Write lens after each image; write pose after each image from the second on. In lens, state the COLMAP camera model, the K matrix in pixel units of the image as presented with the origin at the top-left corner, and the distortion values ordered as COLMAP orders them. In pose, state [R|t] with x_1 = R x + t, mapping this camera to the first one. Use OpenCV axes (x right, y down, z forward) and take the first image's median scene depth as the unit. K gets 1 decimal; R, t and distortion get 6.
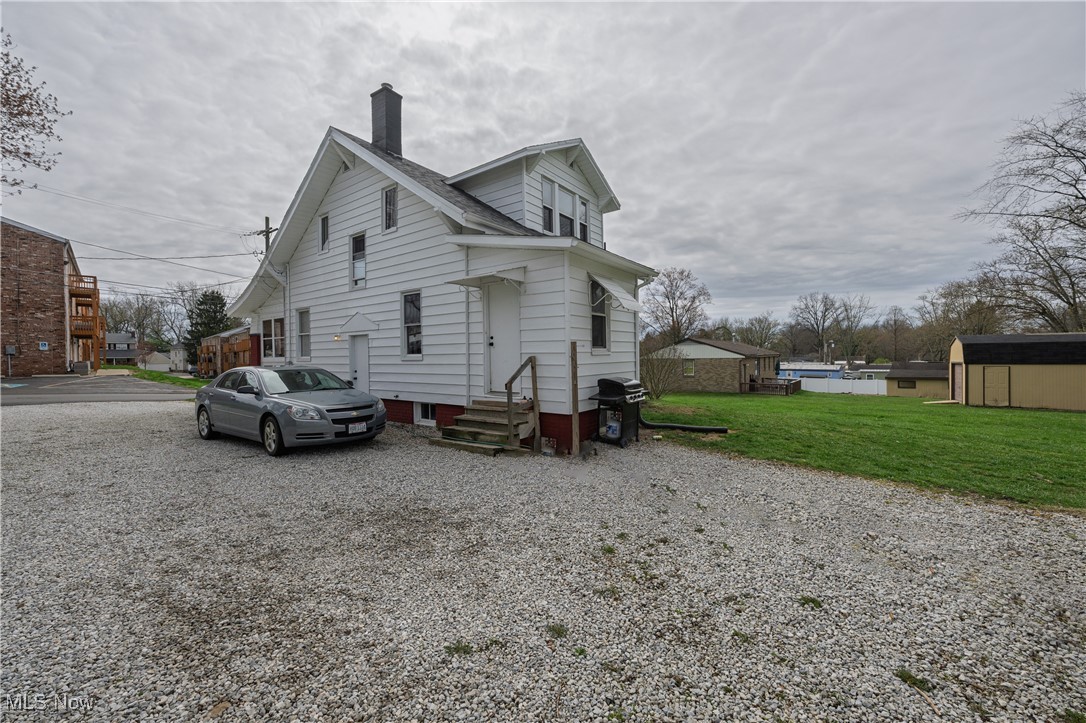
lens RADIAL K [[421.1, 0, 537.4], [0, 421.1, 359.6], [0, 0, 1]] dist [-0.001859, -0.000346]
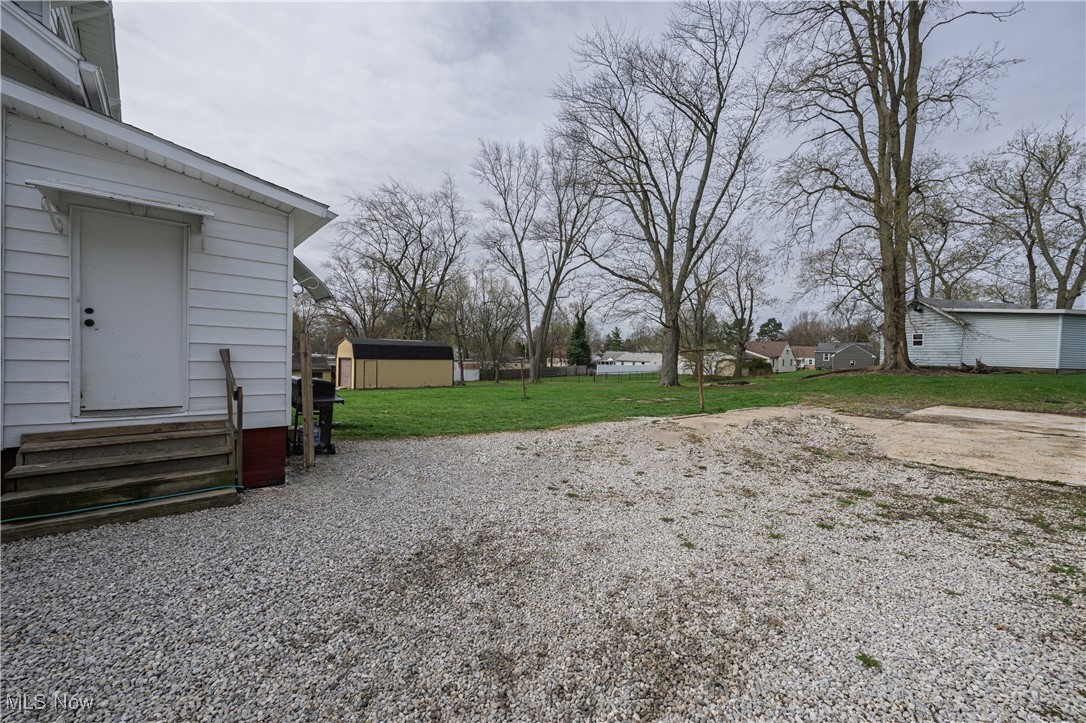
lens RADIAL K [[421.1, 0, 537.4], [0, 421.1, 359.6], [0, 0, 1]] dist [-0.001859, -0.000346]
pose [[0.231847, 0.002382, 0.972749, -0.577420], [-0.018345, 0.999830, 0.001924, -0.001594], [-0.972579, -0.018291, 0.231851, 0.371649]]
